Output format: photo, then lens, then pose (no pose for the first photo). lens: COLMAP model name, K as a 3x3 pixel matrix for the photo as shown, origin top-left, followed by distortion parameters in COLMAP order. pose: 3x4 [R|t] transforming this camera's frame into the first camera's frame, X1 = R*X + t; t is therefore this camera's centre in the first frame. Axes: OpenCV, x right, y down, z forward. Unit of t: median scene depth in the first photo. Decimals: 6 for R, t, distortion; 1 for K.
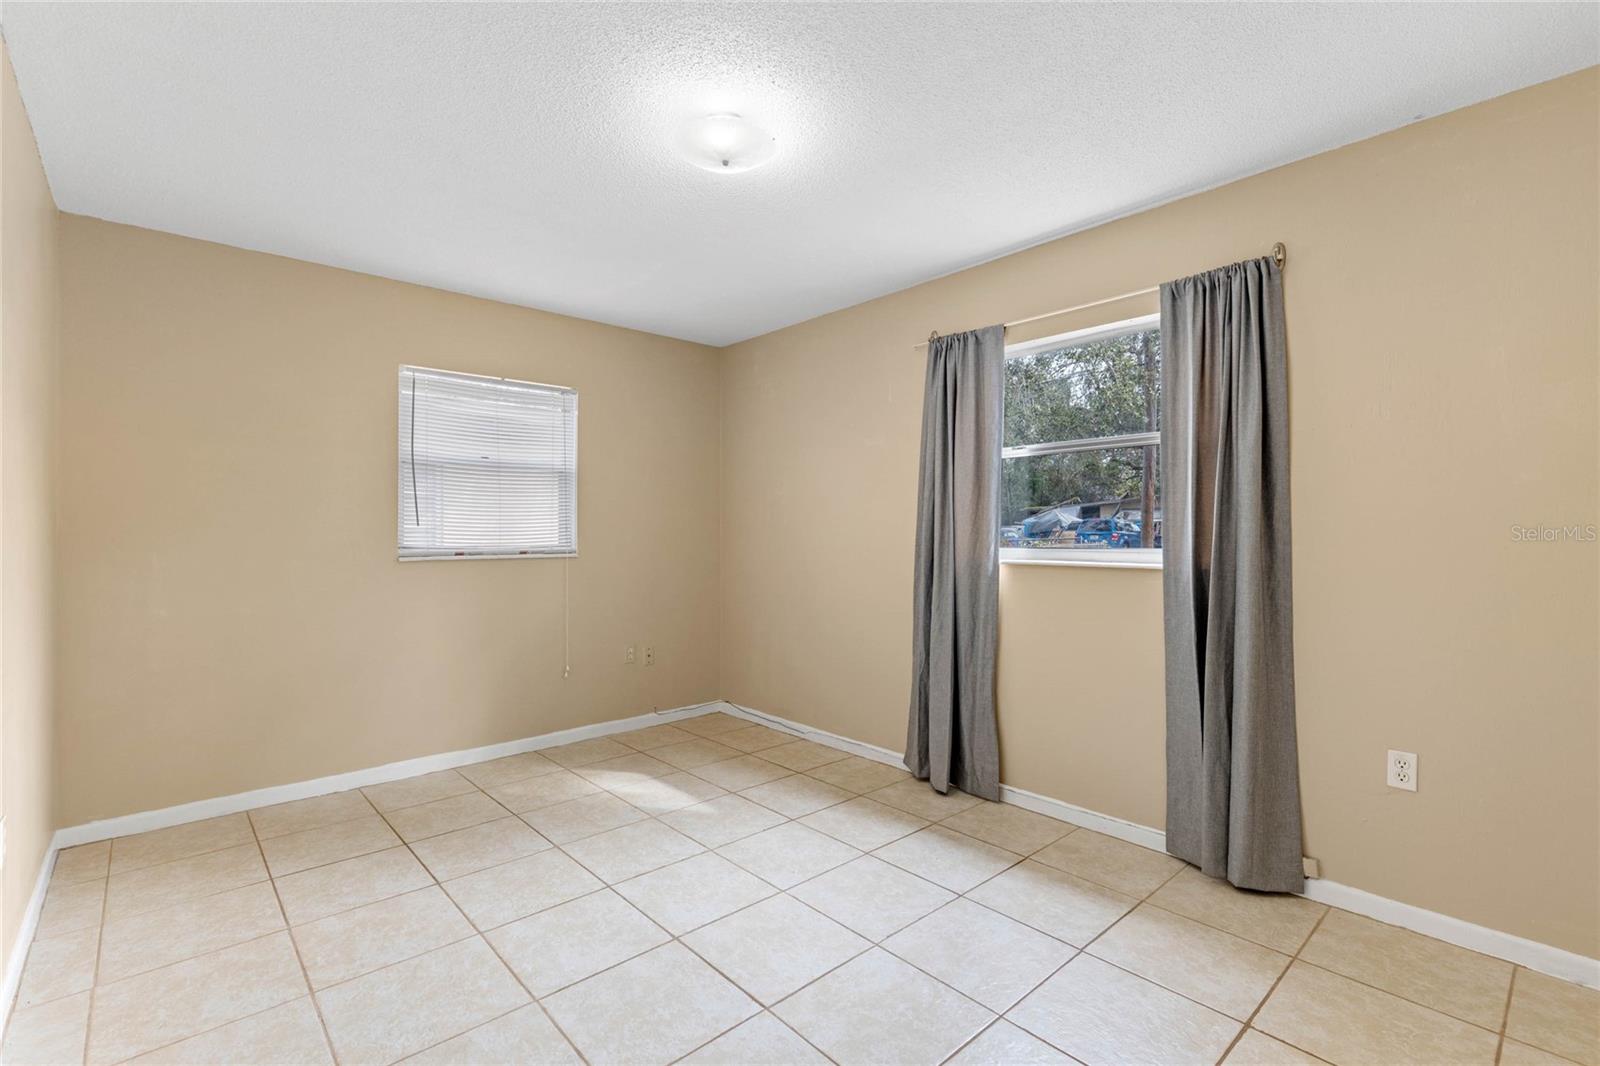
lens RADIAL K [[718.5, 0, 816.3], [0, 718.5, 533.7], [0, 0, 1]] dist [0.004099, -0.001207]
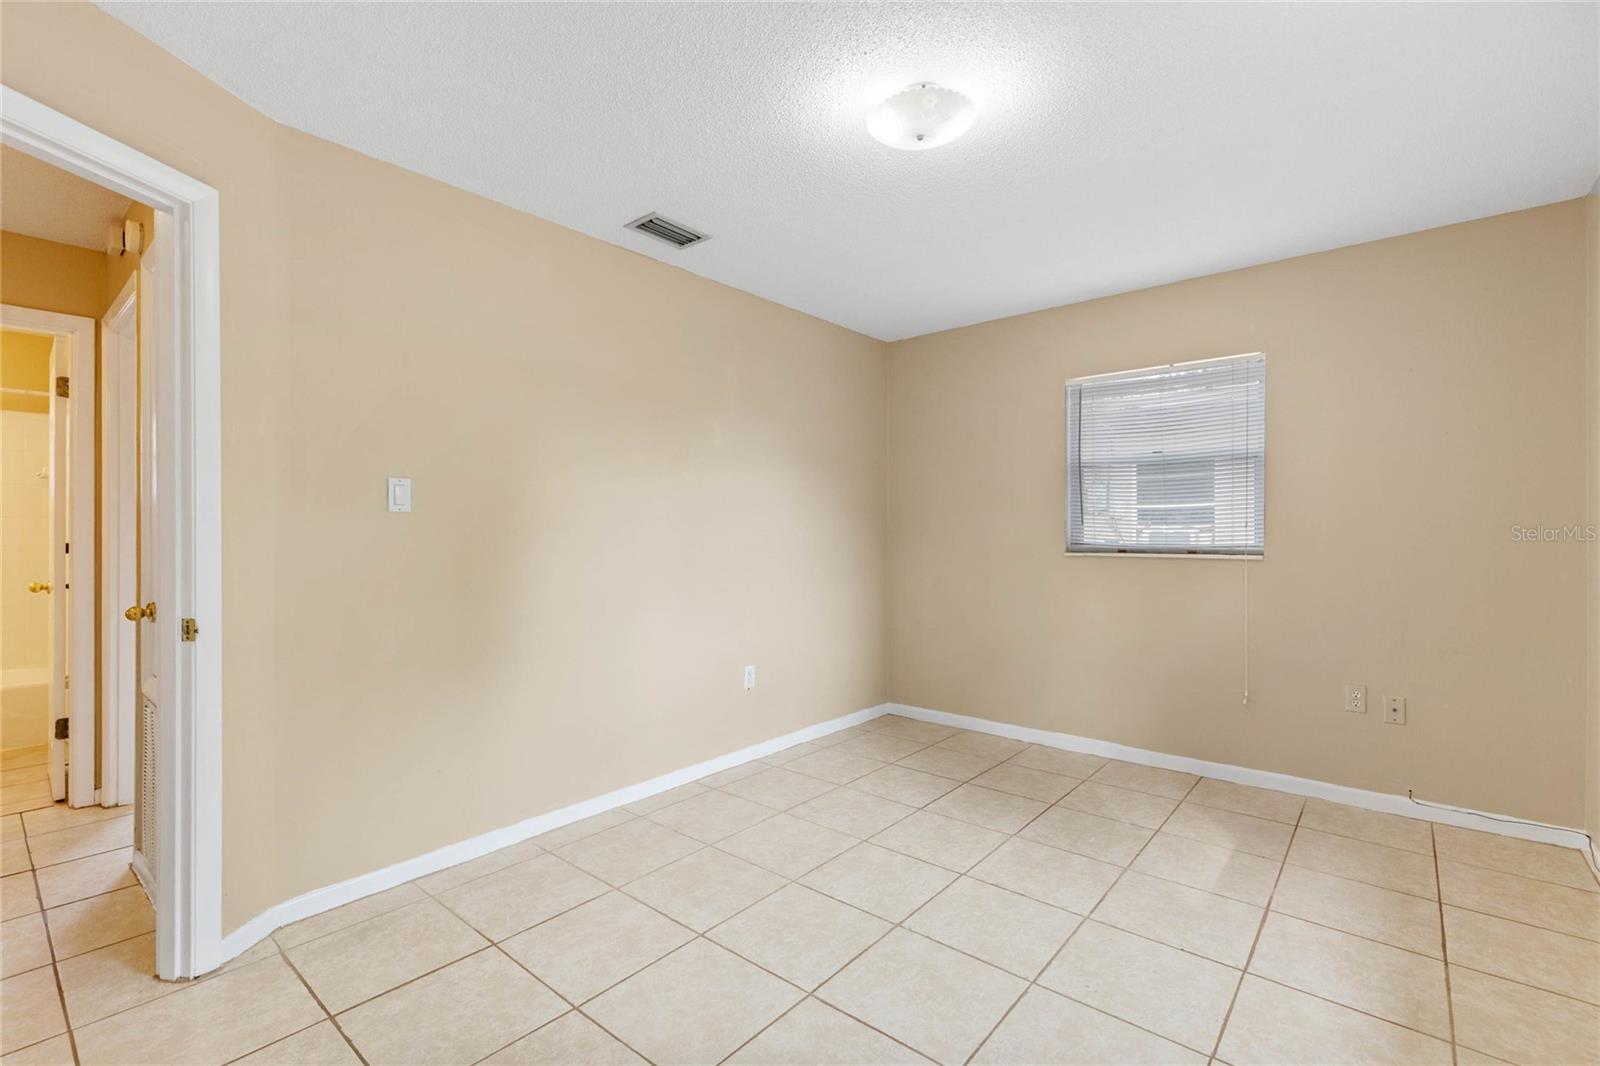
lens RADIAL K [[718.5, 0, 790.0], [0, 718.5, 534.8], [0, 0, 1]] dist [0.004099, -0.001207]
pose [[0.113588, 0.004670, -0.993517, 0.586588], [-0.005244, 0.999978, 0.004101, 0.004227], [0.993514, 0.004744, 0.113610, 0.535993]]
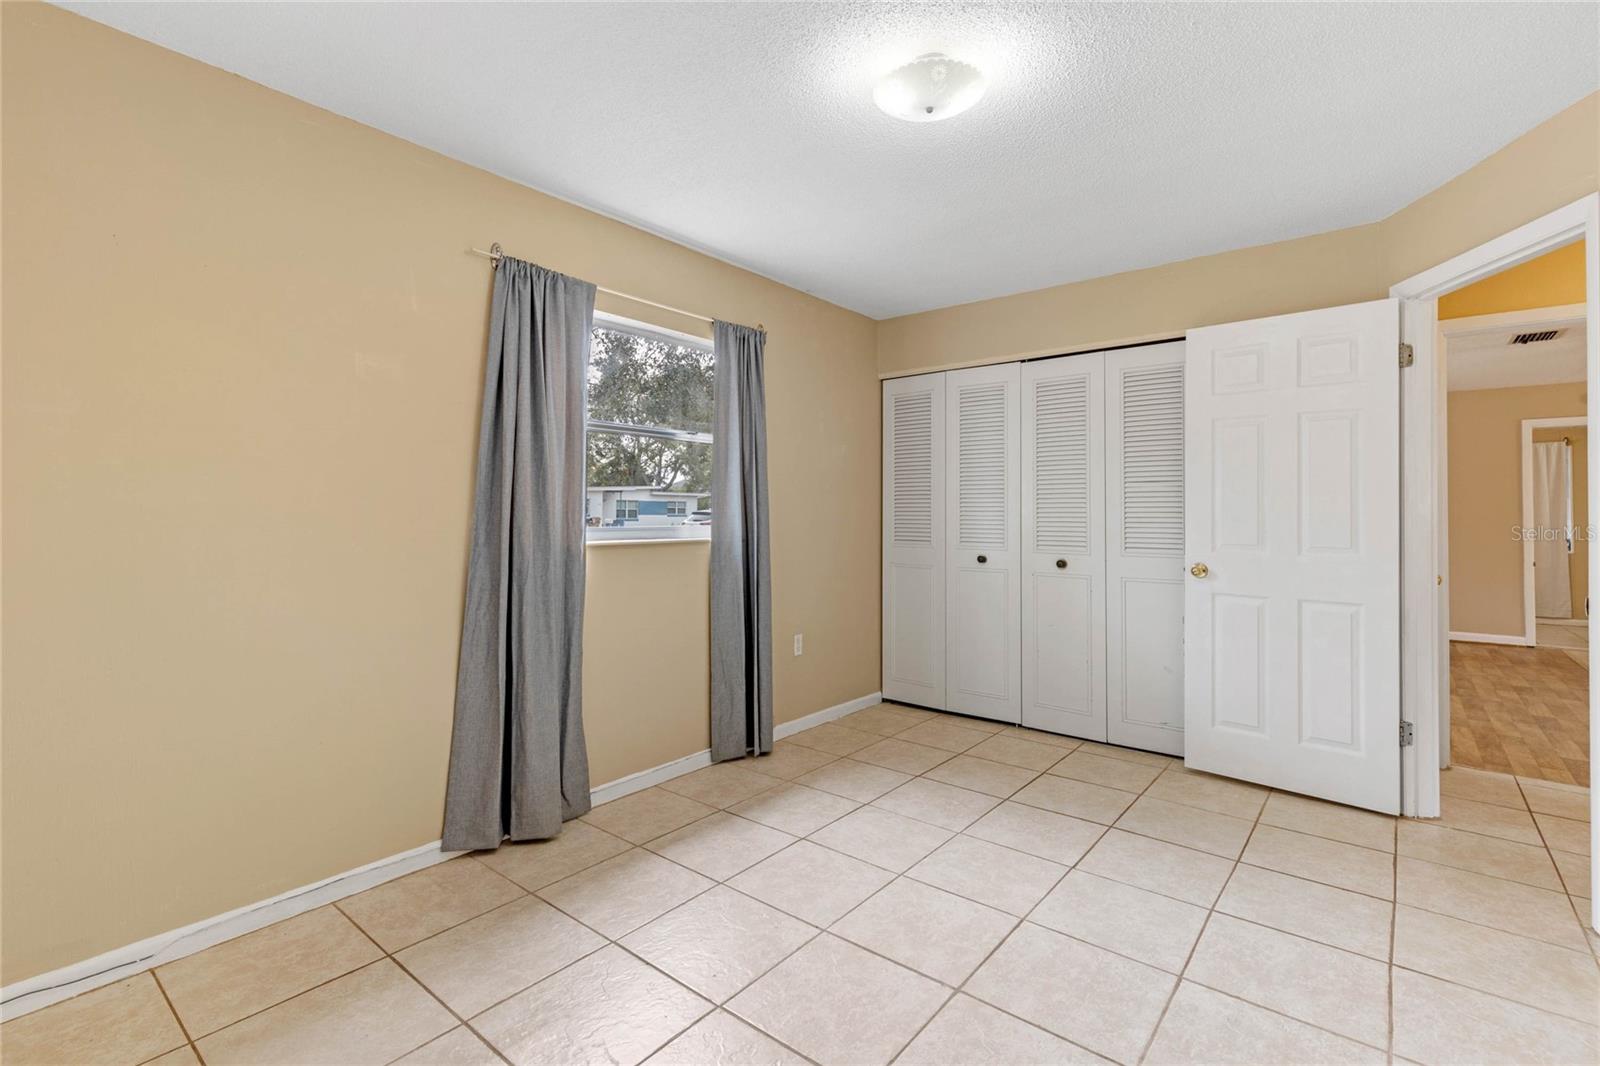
lens RADIAL K [[718.5, 0, 786.5], [0, 718.5, 511.2], [0, 0, 1]] dist [0.004099, -0.001207]
pose [[-0.124108, 0.008052, 0.992236, -0.744313], [0.001609, 0.999967, -0.007913, 0.005260], [-0.992267, 0.000615, -0.124117, 0.958100]]
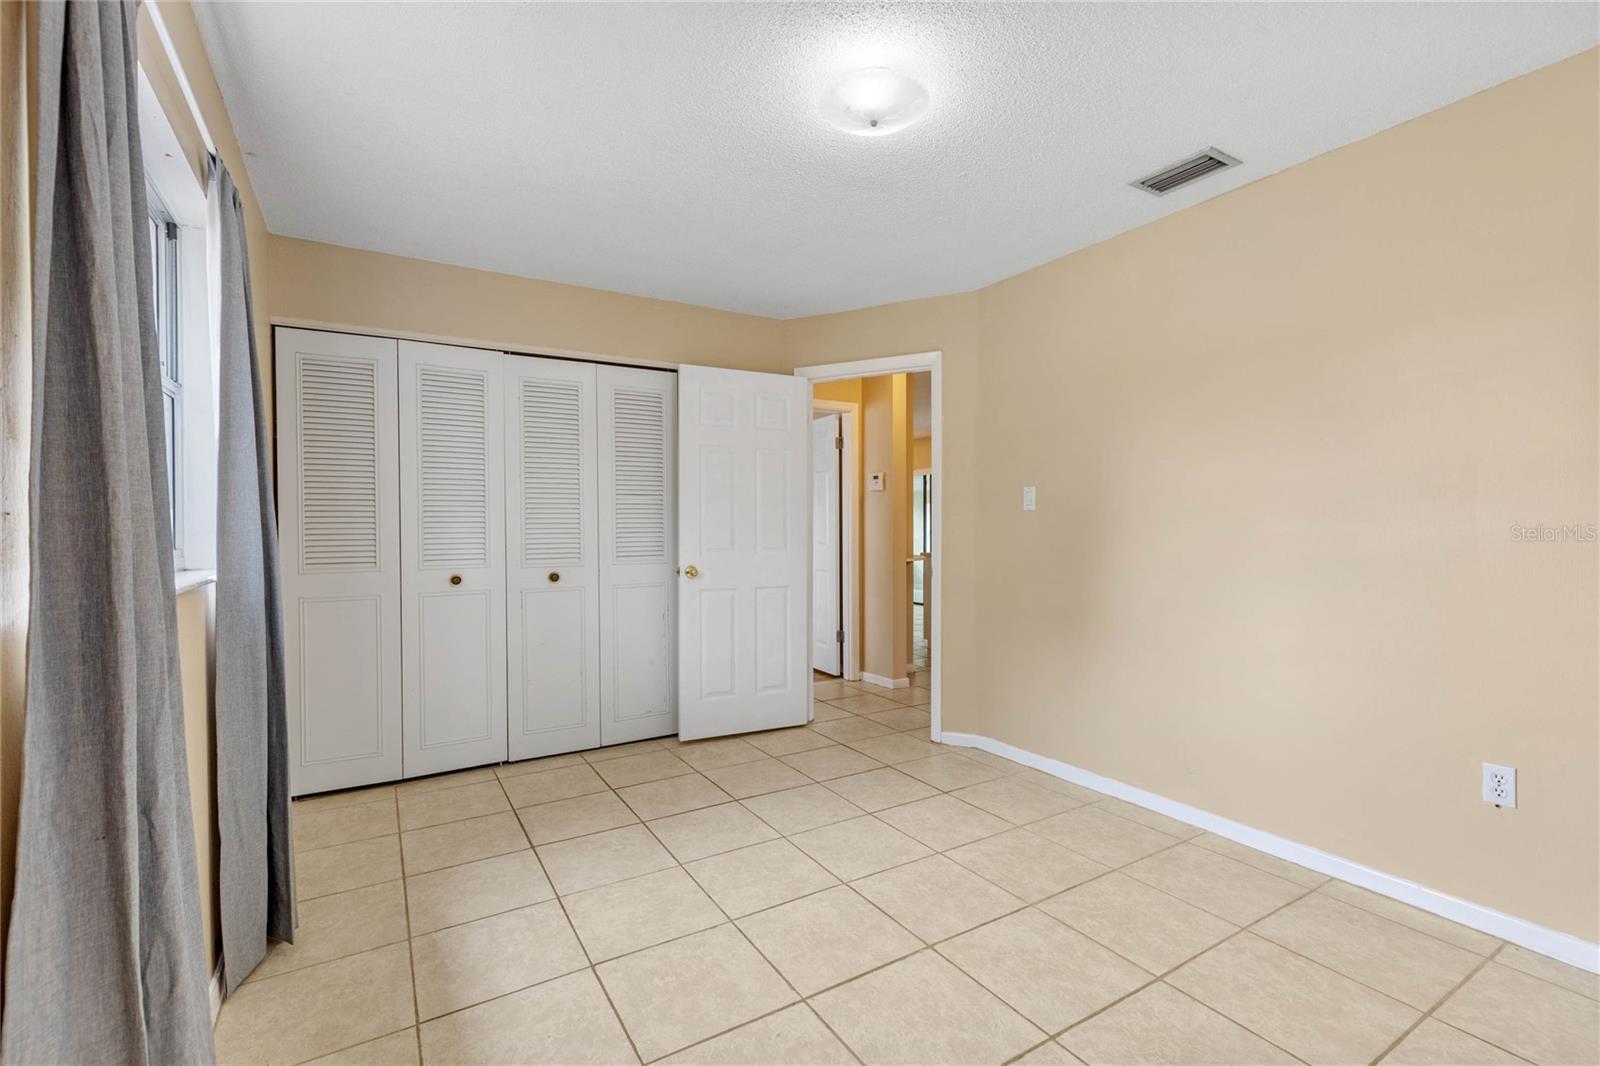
lens RADIAL K [[718.5, 0, 796.3], [0, 718.5, 535.4], [0, 0, 1]] dist [0.004099, -0.001207]
pose [[-0.977501, 0.005080, 0.210868, -0.166099], [0.009888, 0.999714, 0.021752, -0.004123], [-0.210698, 0.023348, -0.977272, 1.439616]]
